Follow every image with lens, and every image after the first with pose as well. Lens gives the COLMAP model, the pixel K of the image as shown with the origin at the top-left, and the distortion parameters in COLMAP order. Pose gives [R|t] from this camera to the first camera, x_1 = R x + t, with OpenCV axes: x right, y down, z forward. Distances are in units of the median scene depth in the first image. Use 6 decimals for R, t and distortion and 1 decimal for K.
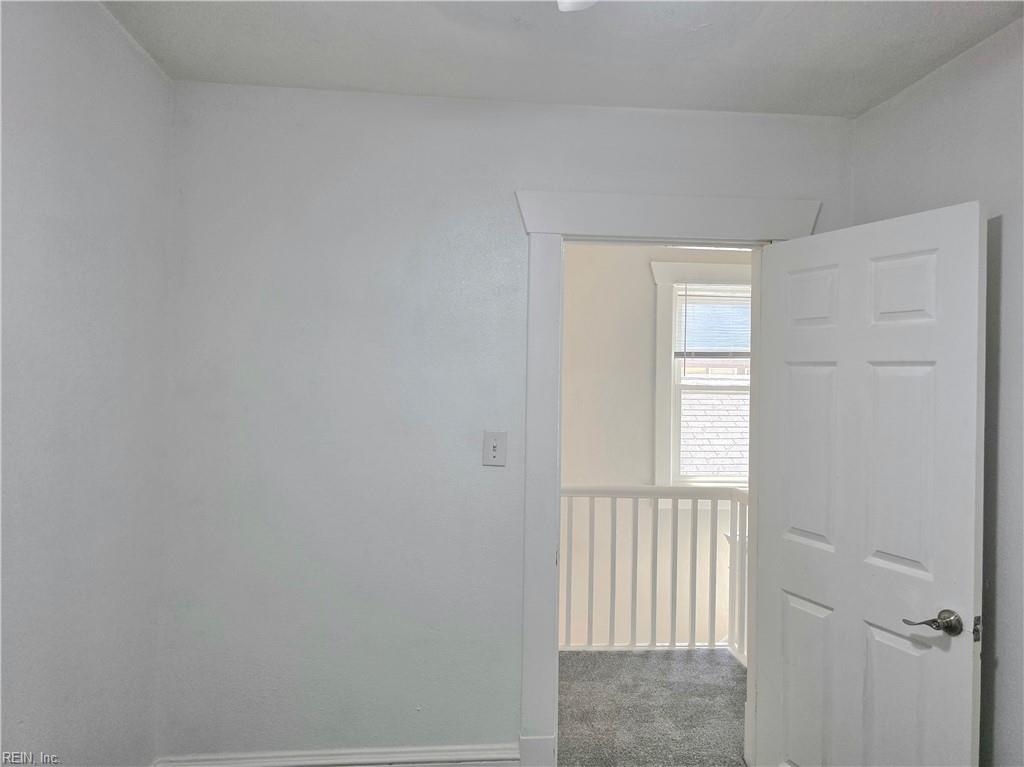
lens RADIAL K [[702.2, 0, 507.6], [0, 702.2, 377.4], [0, 0, 1]] dist [0.085352, -0.090018]
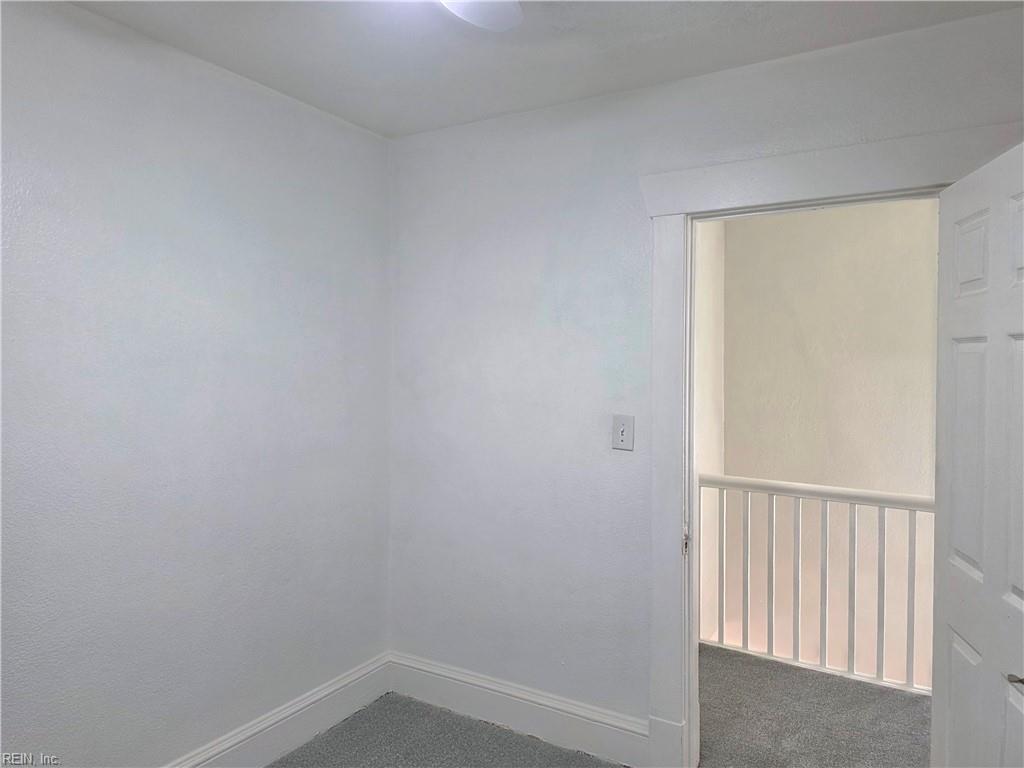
lens RADIAL K [[725.2, 0, 515.9], [0, 725.2, 398.7], [0, 0, 1]] dist [0.091978, -0.088152]
pose [[0.797450, 0.015984, -0.603173, 0.492780], [0.005029, 0.999438, 0.033133, 0.014521], [0.603363, -0.029455, 0.796922, 0.057372]]
